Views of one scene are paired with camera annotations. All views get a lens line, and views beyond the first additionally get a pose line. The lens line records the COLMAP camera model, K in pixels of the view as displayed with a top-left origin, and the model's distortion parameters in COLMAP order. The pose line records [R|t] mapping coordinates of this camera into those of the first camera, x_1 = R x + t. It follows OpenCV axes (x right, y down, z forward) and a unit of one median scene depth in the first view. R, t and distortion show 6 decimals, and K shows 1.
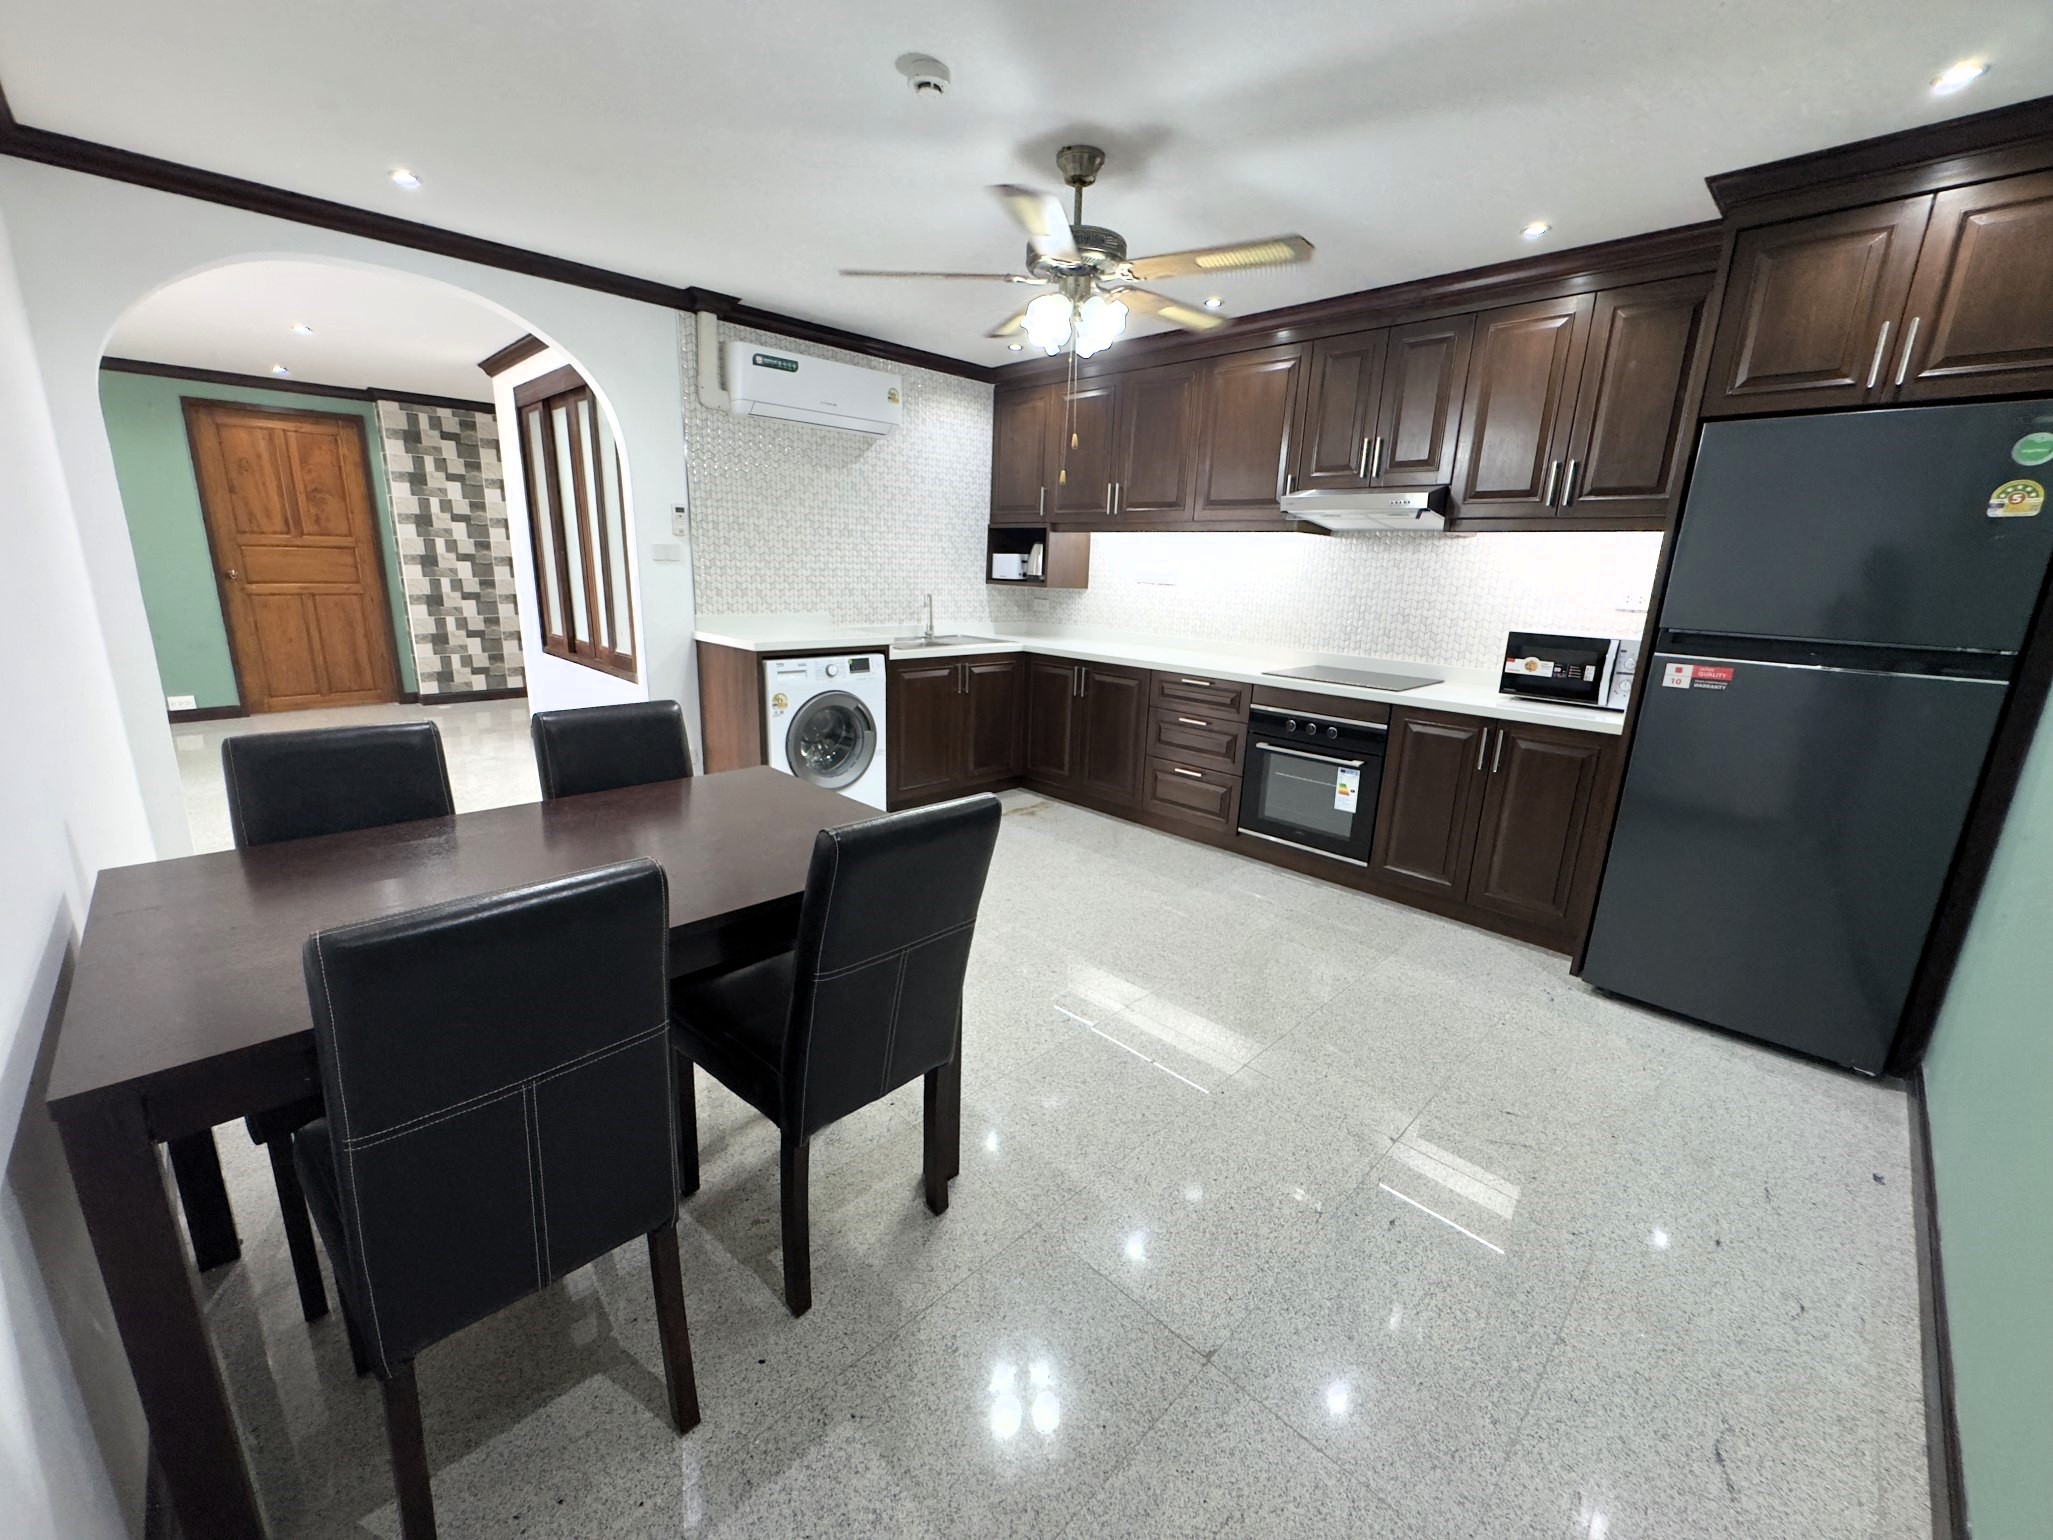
lens RADIAL K [[821.5, 0, 1030.5], [0, 821.5, 762.0], [0, 0, 1]] dist [-0.004142, 0.000534]
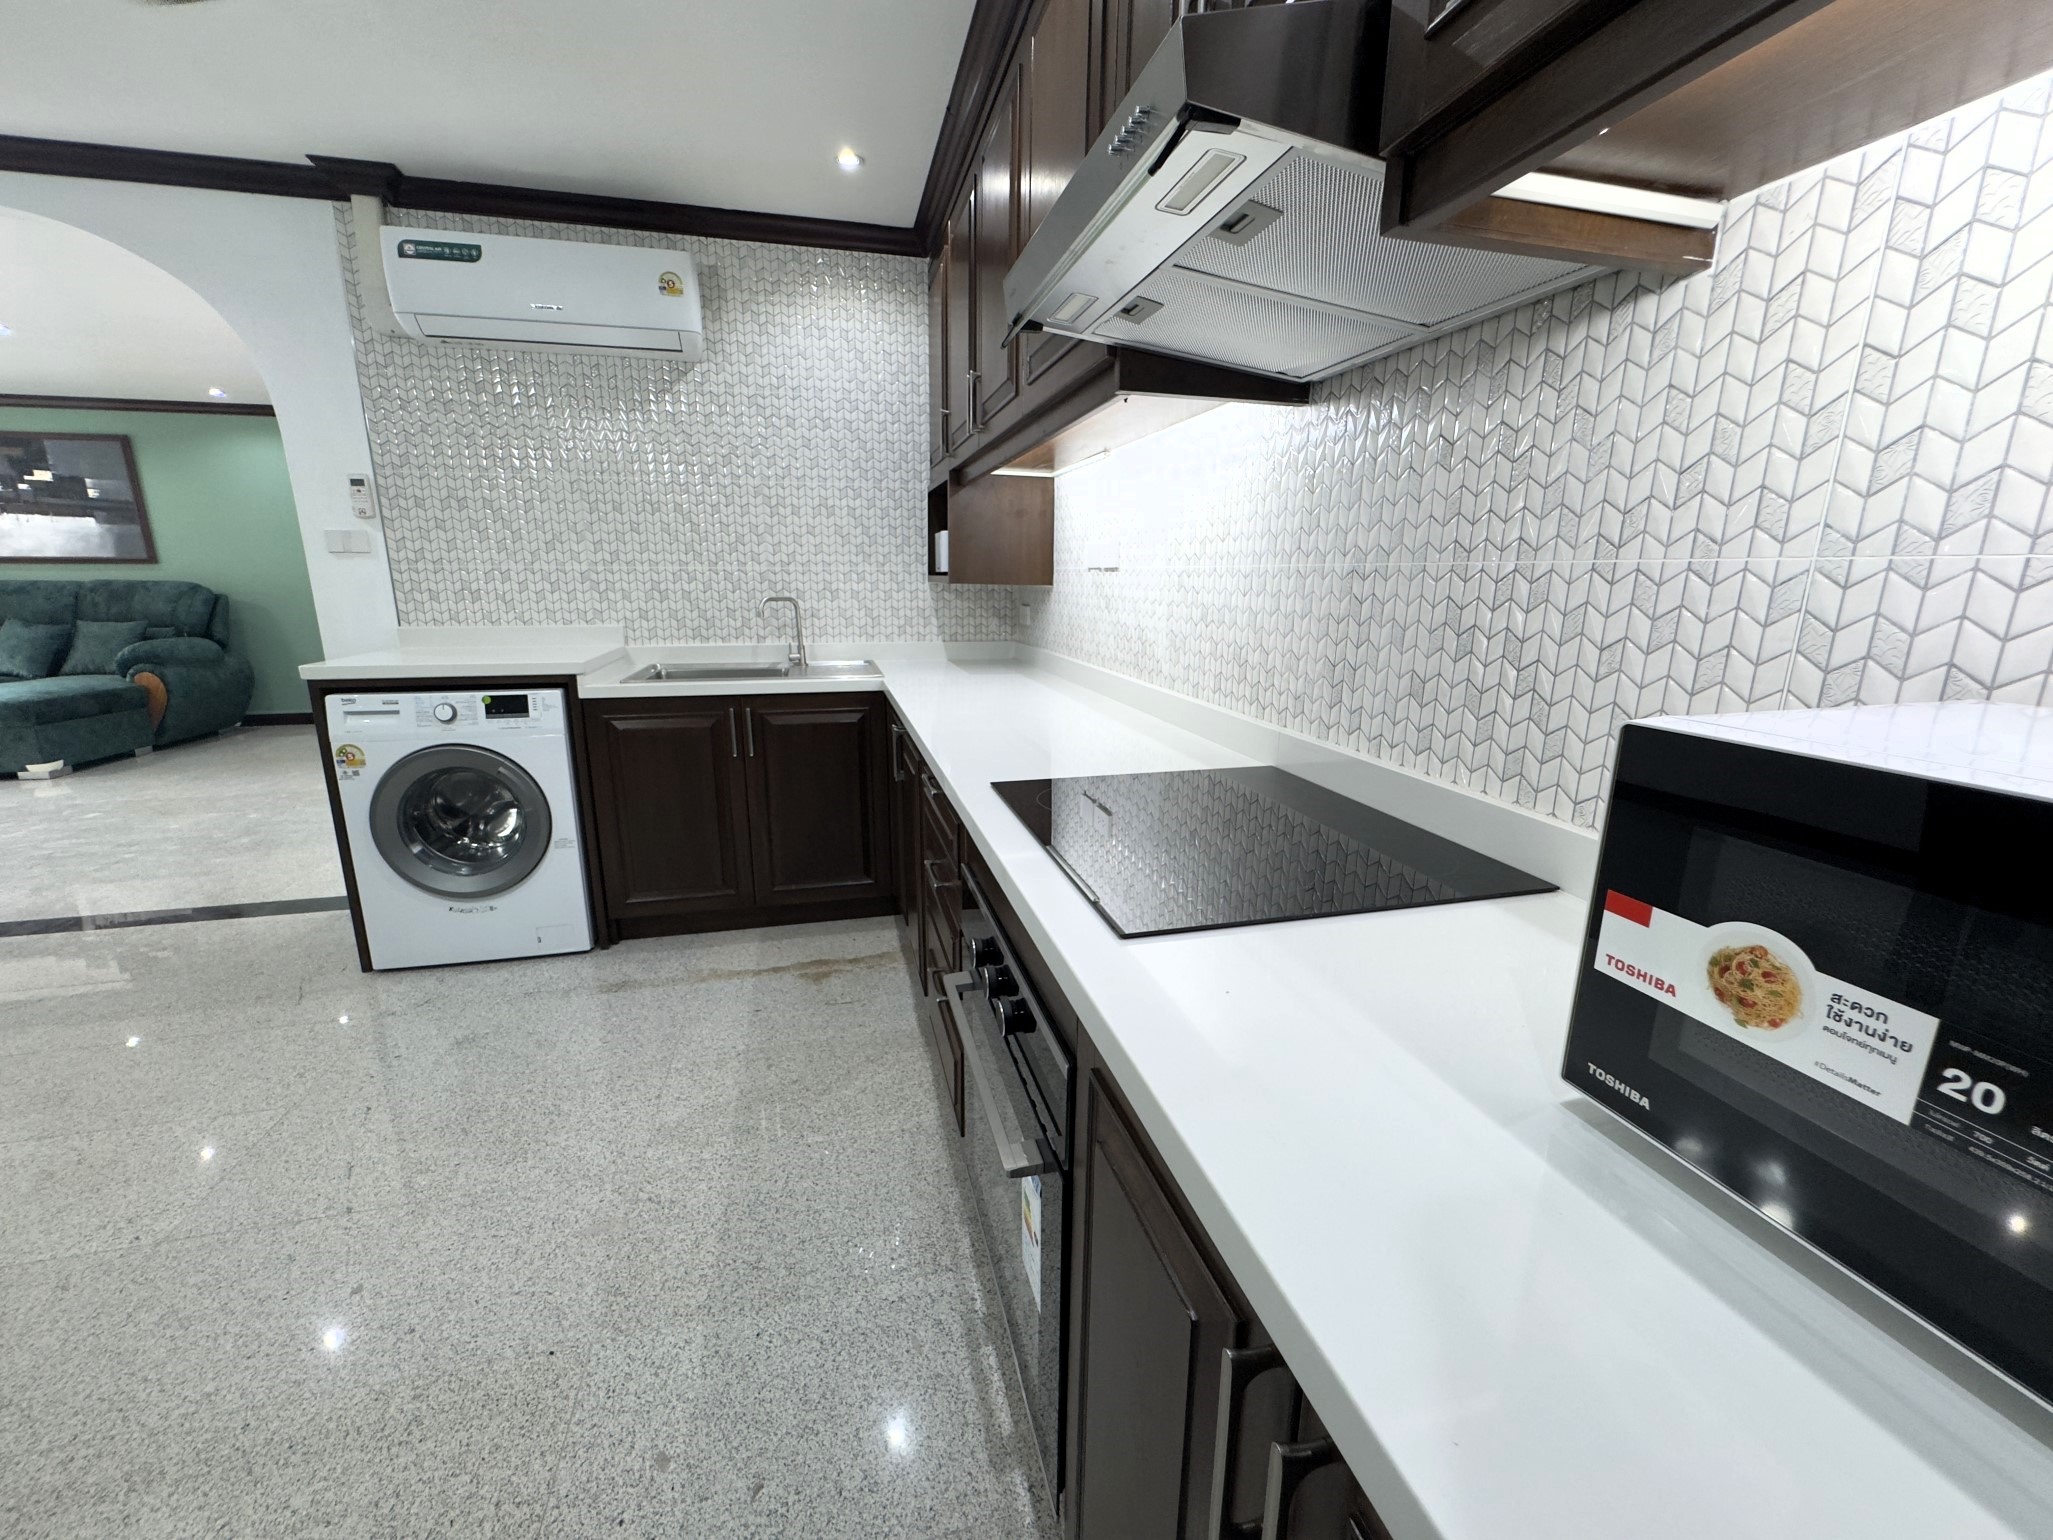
lens RADIAL K [[821.5, 0, 1027.8], [0, 821.5, 766.7], [0, 0, 1]] dist [-0.004142, 0.000534]
pose [[0.861002, 0.086961, -0.501112, 0.470760], [-0.096387, 0.995319, 0.007113, -0.117919], [0.499384, 0.042176, 0.865353, 0.674854]]
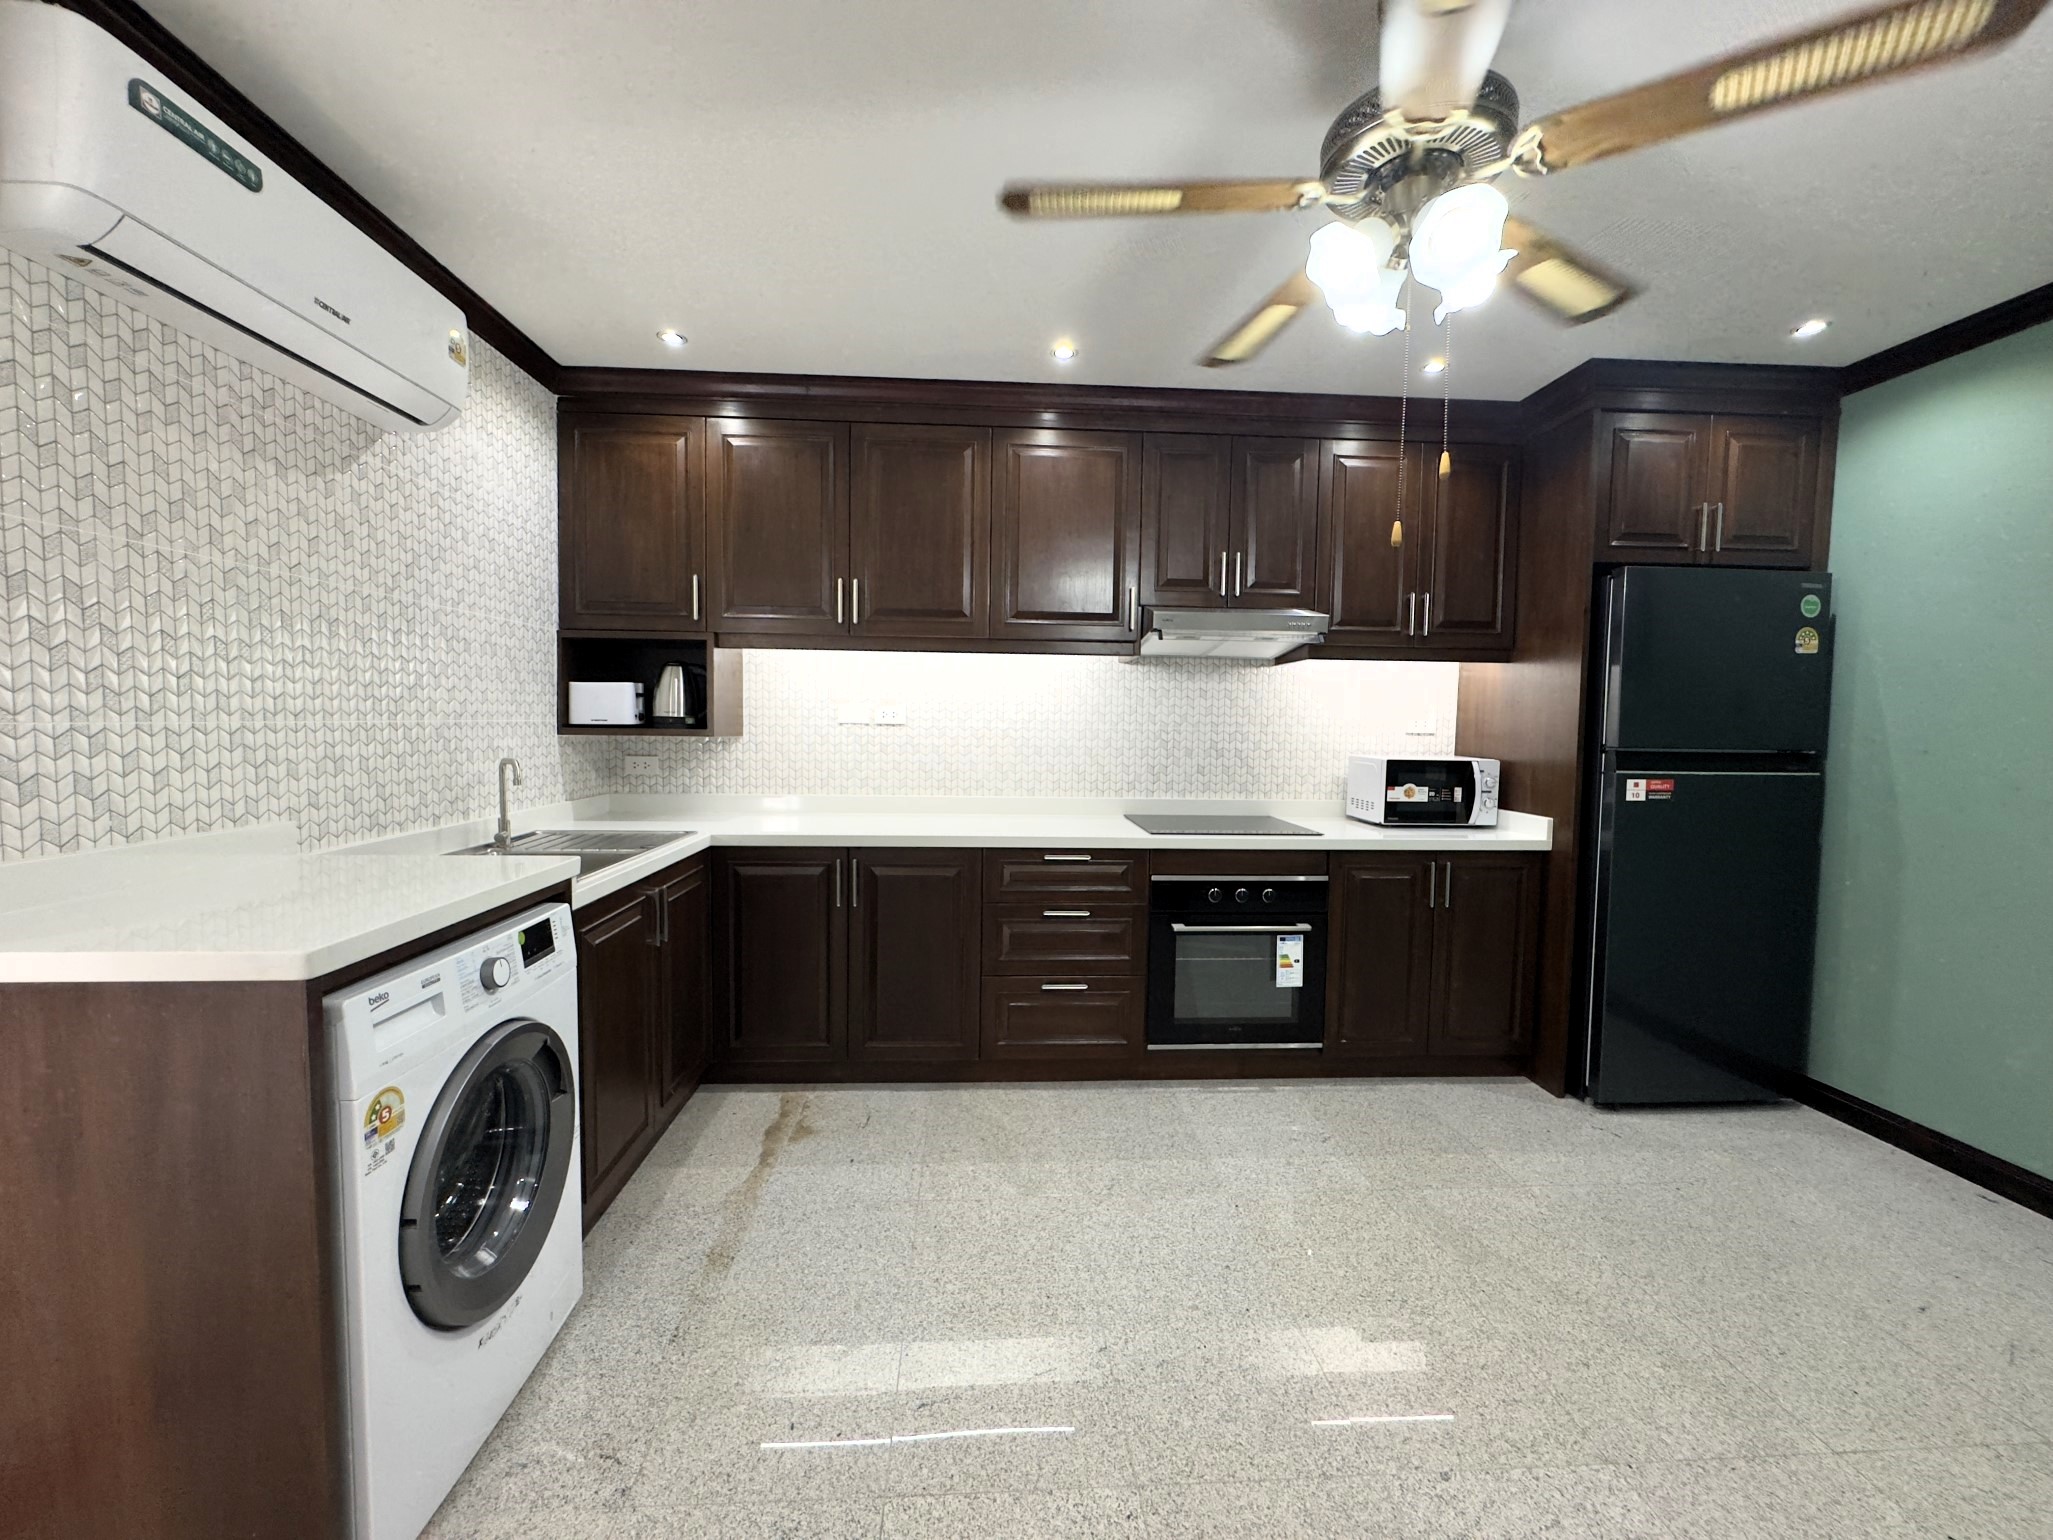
lens RADIAL K [[821.5, 0, 1025.4], [0, 821.5, 770.2], [0, 0, 1]] dist [-0.004142, 0.000534]
pose [[0.662414, -0.071326, 0.745735, -0.353895], [0.184377, 0.980359, -0.070010, -0.131542], [-0.726094, 0.183872, 0.662554, 0.558555]]
